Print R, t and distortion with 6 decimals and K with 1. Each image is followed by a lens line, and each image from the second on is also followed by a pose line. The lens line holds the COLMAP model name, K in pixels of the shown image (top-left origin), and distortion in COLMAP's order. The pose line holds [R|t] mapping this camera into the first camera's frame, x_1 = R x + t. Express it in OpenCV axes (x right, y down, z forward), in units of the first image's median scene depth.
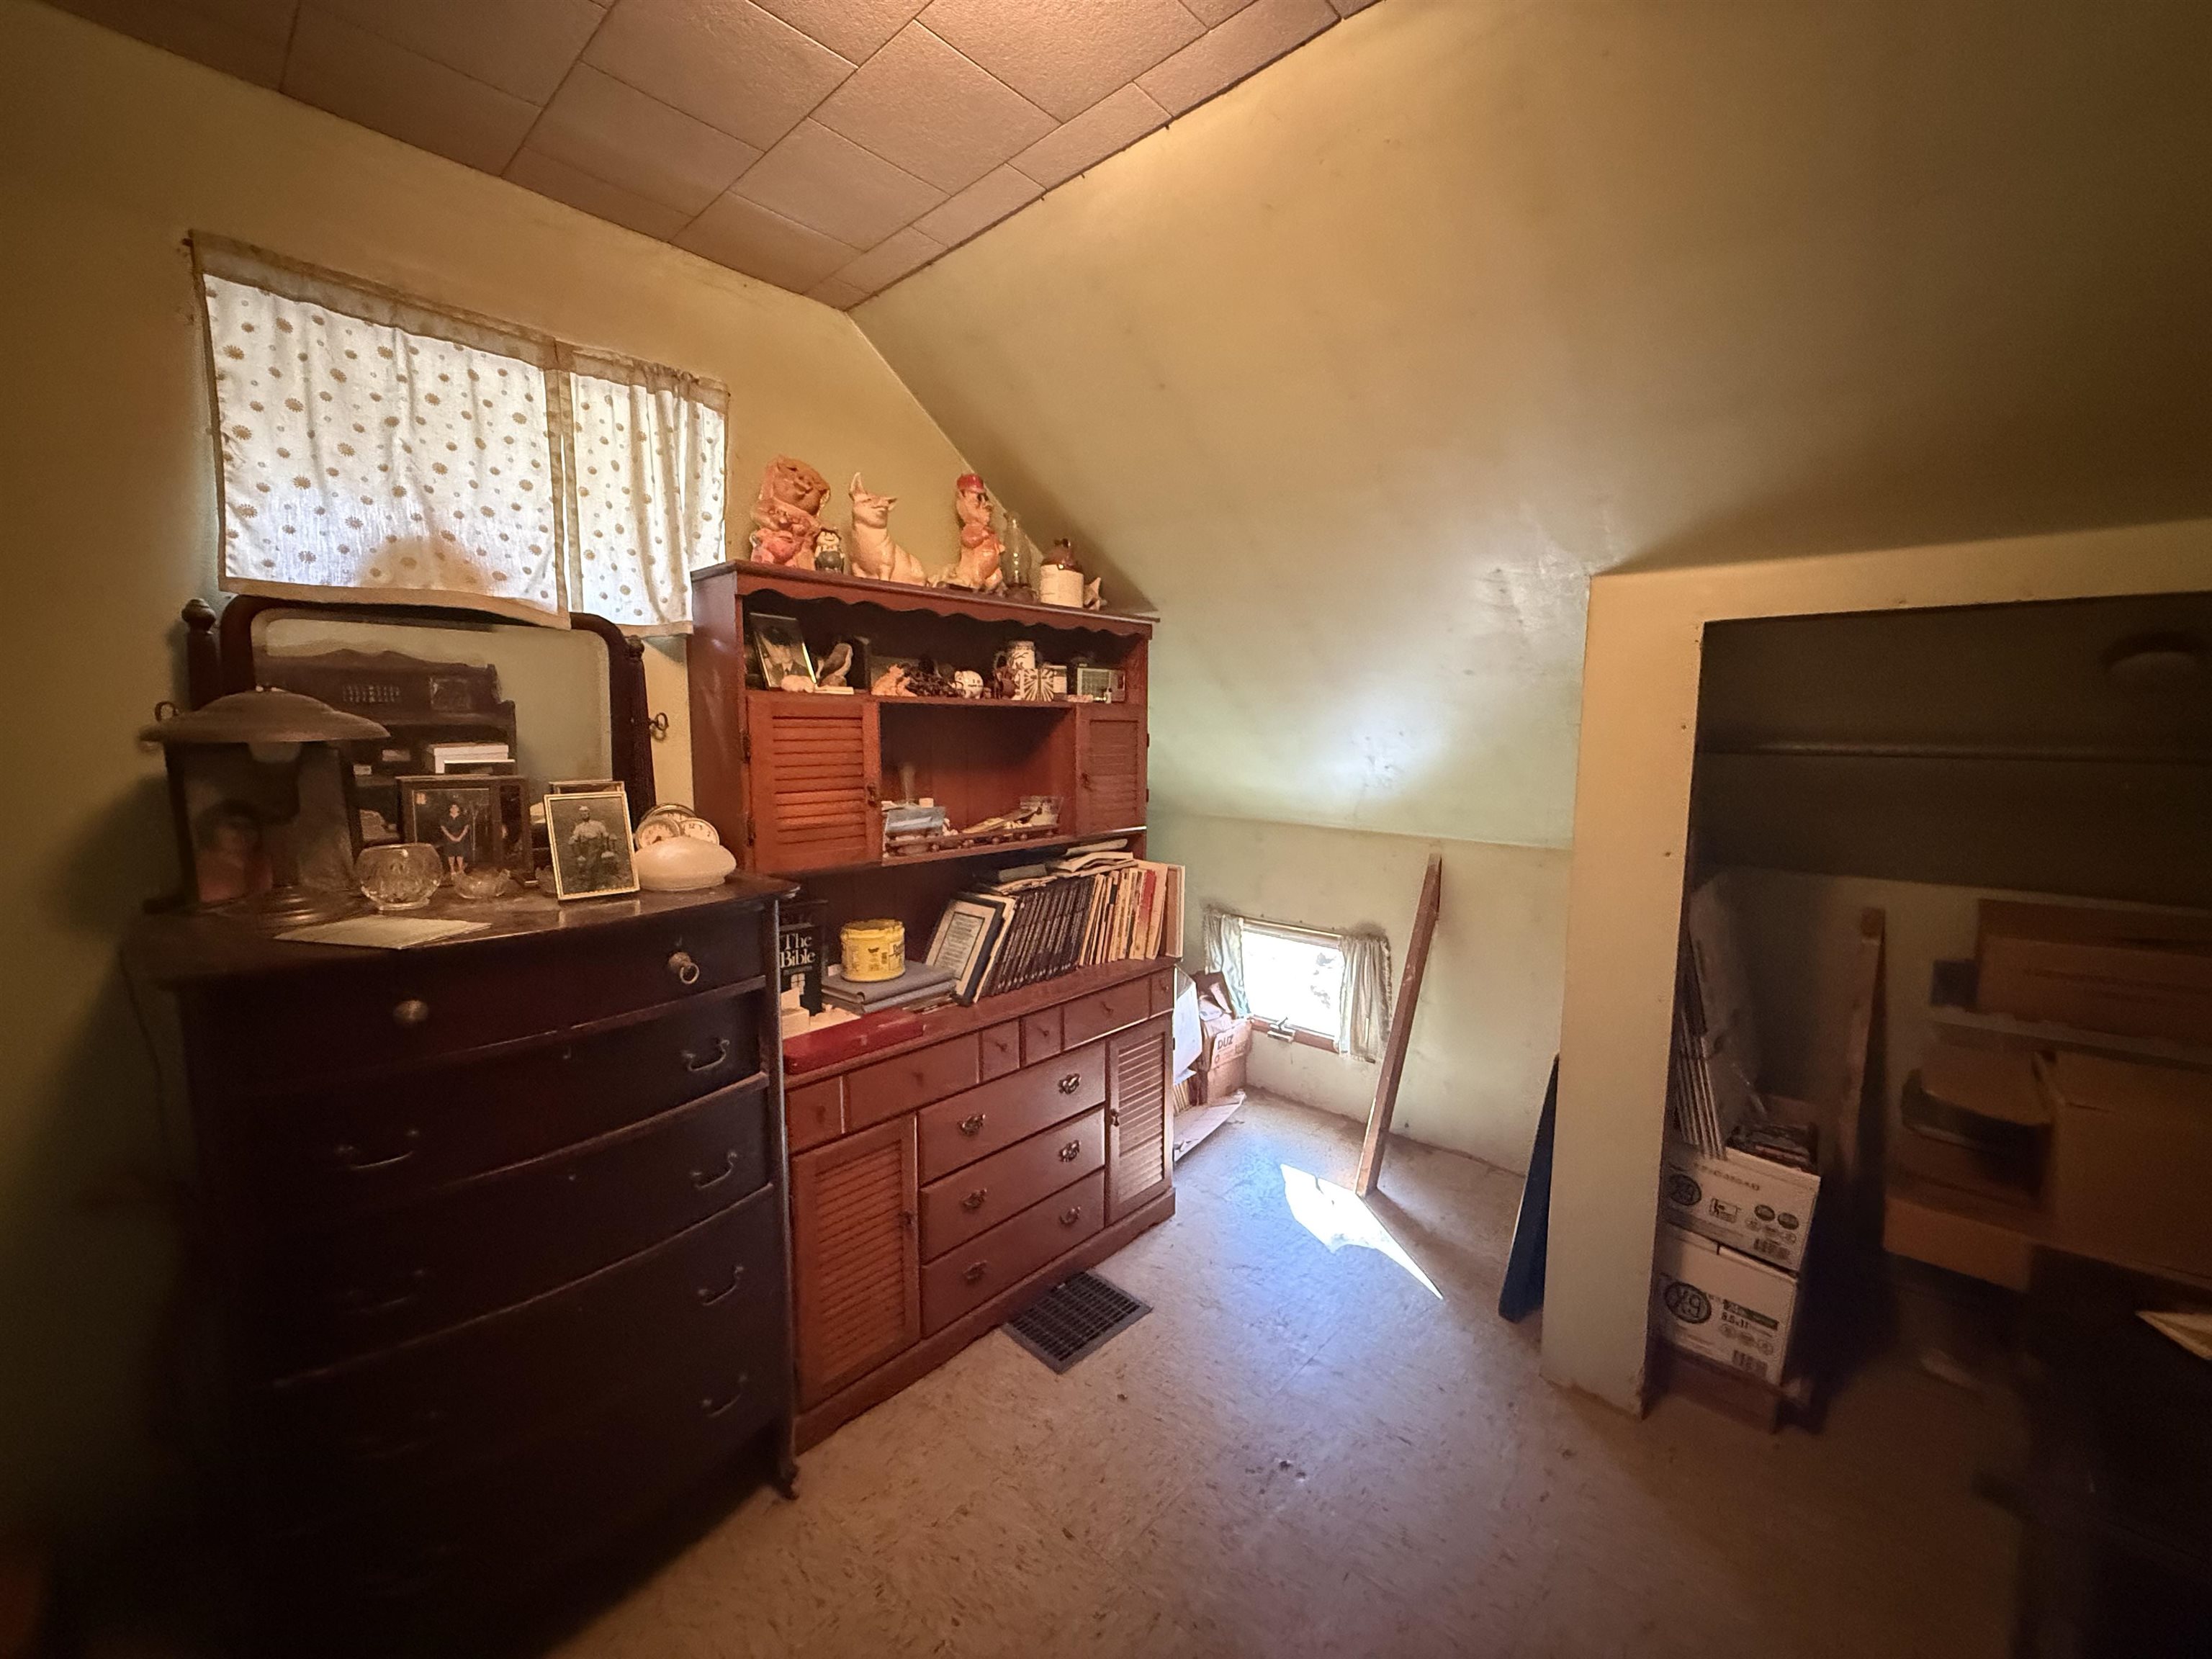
lens RADIAL K [[871.3, 0, 1106.9], [0, 871.3, 824.7], [0, 0, 1]] dist [-0.002643, -0.000125]
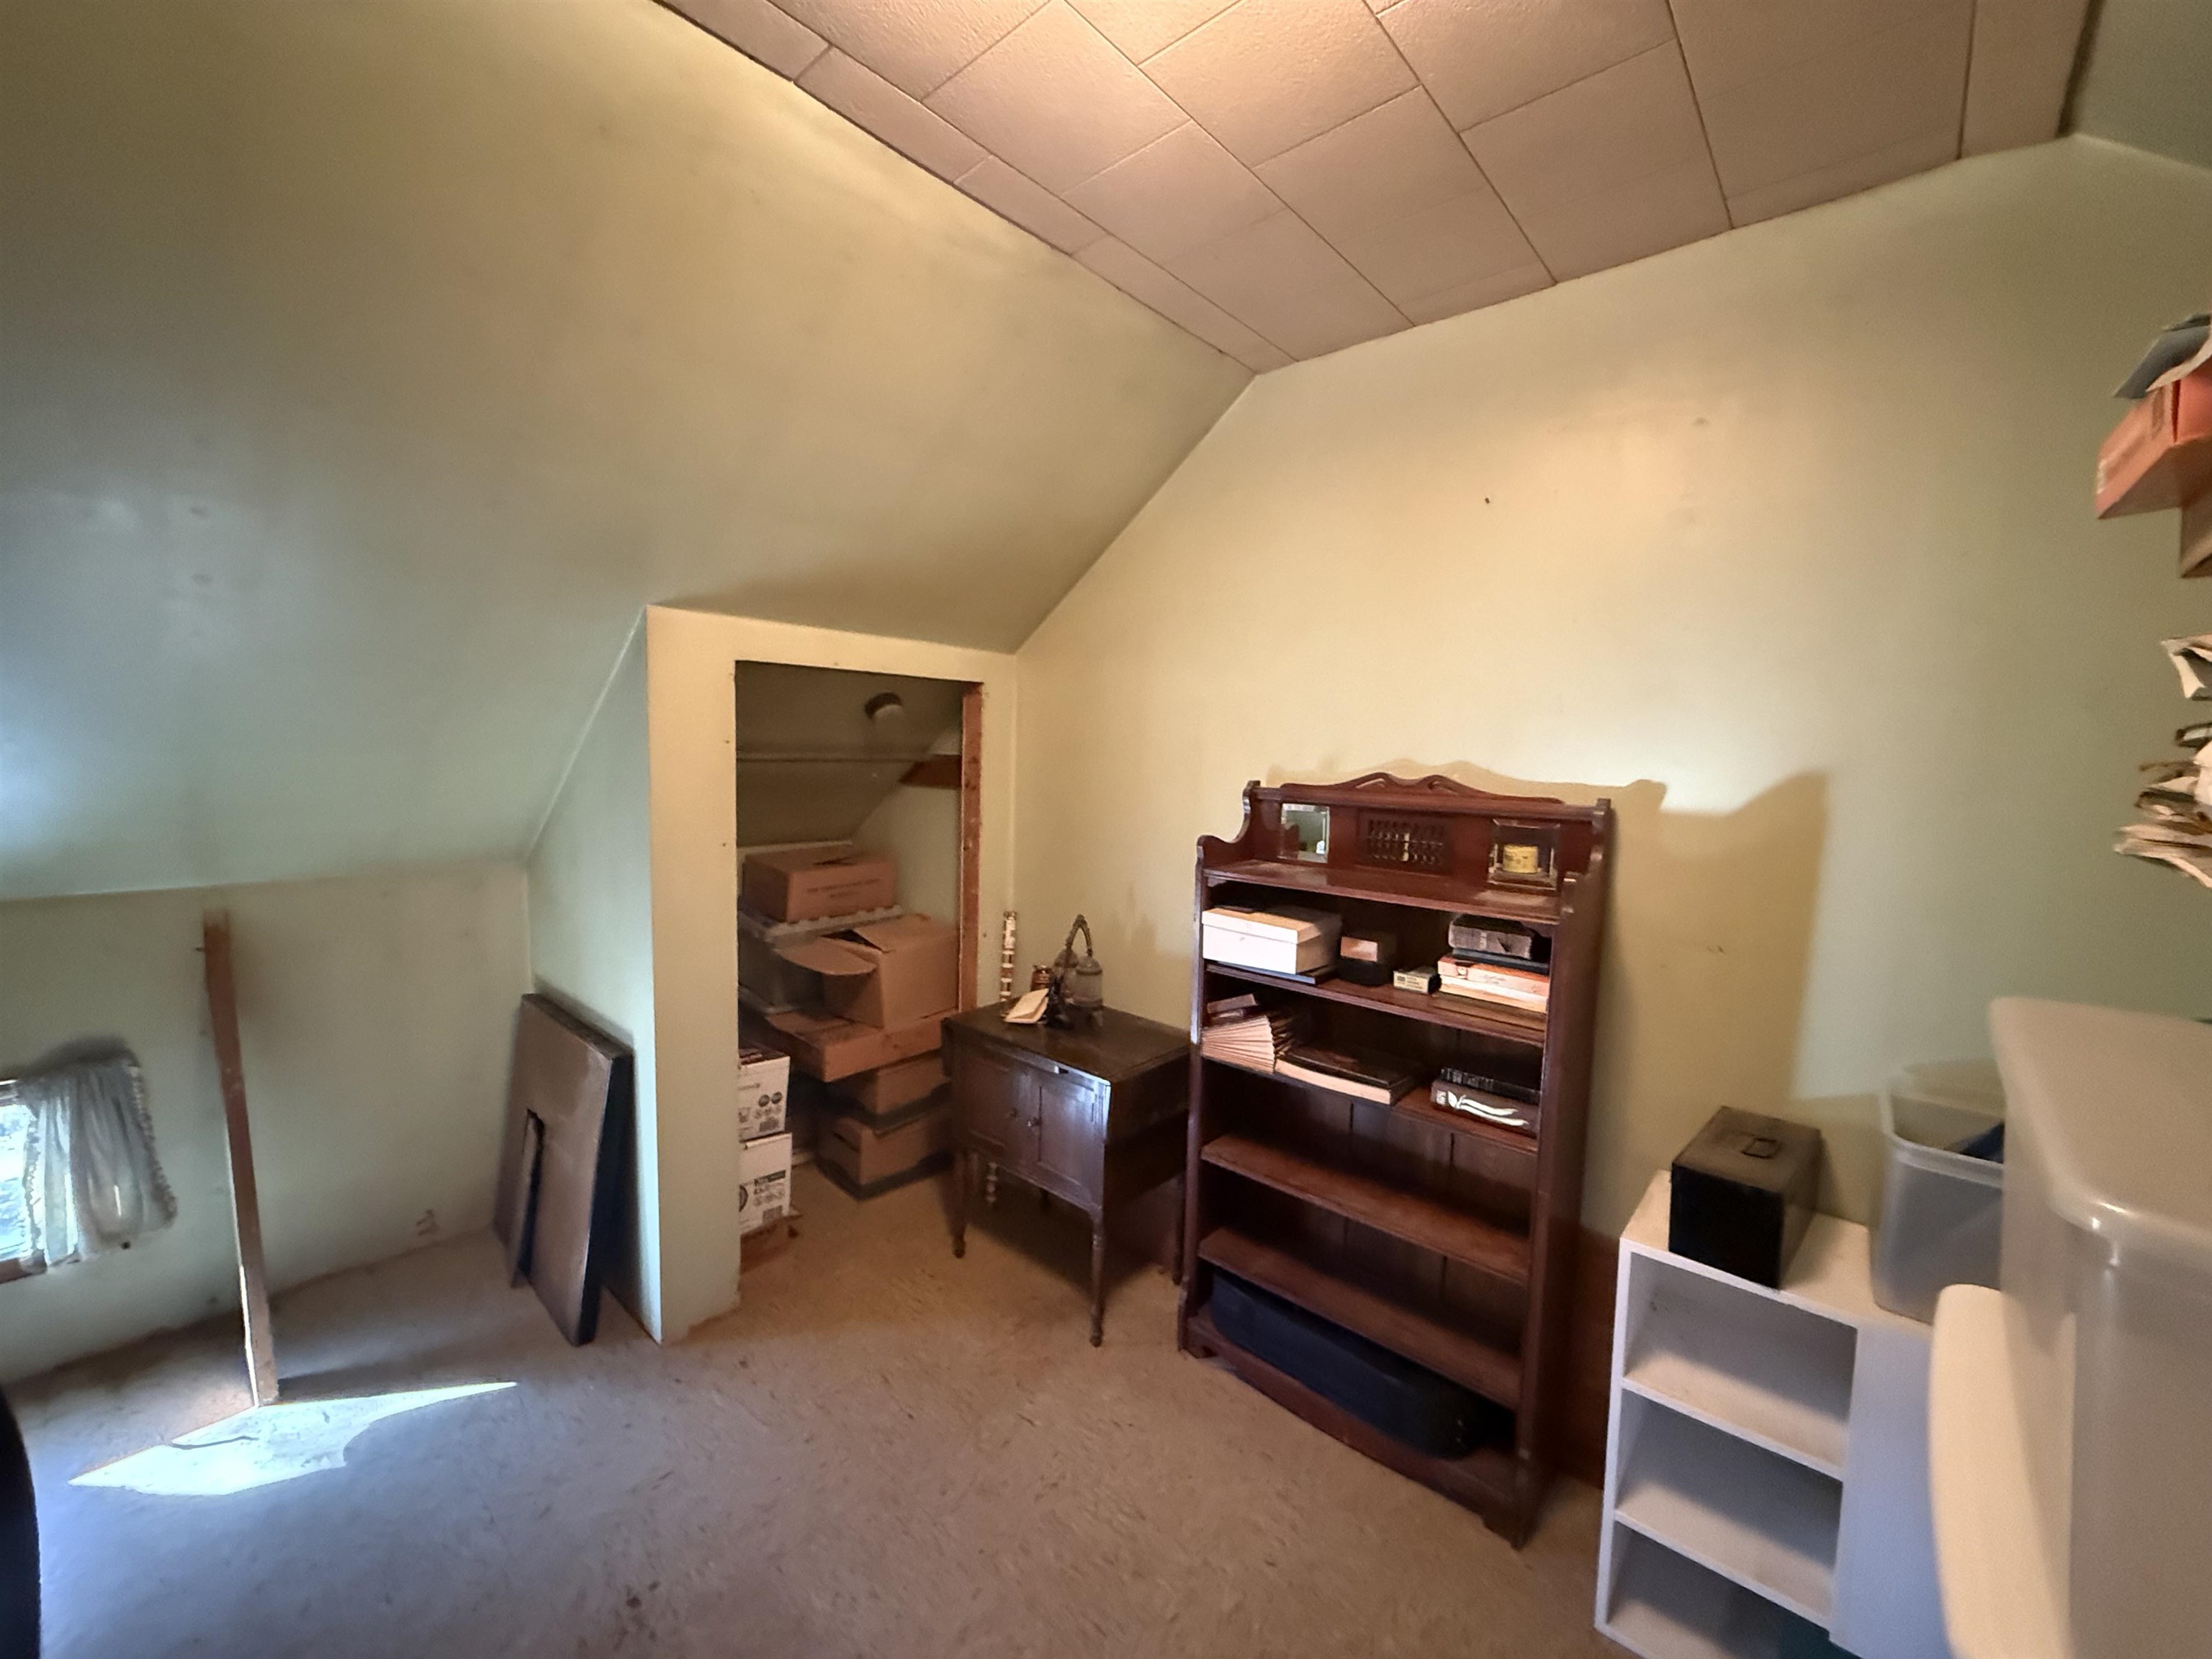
lens RADIAL K [[871.3, 0, 1106.0], [0, 871.3, 827.1], [0, 0, 1]] dist [-0.002643, -0.000125]
pose [[-0.001063, -0.094180, 0.995555, -0.553685], [0.092243, 0.991301, 0.093876, -0.053411], [-0.995736, 0.091932, 0.007633, 0.425310]]
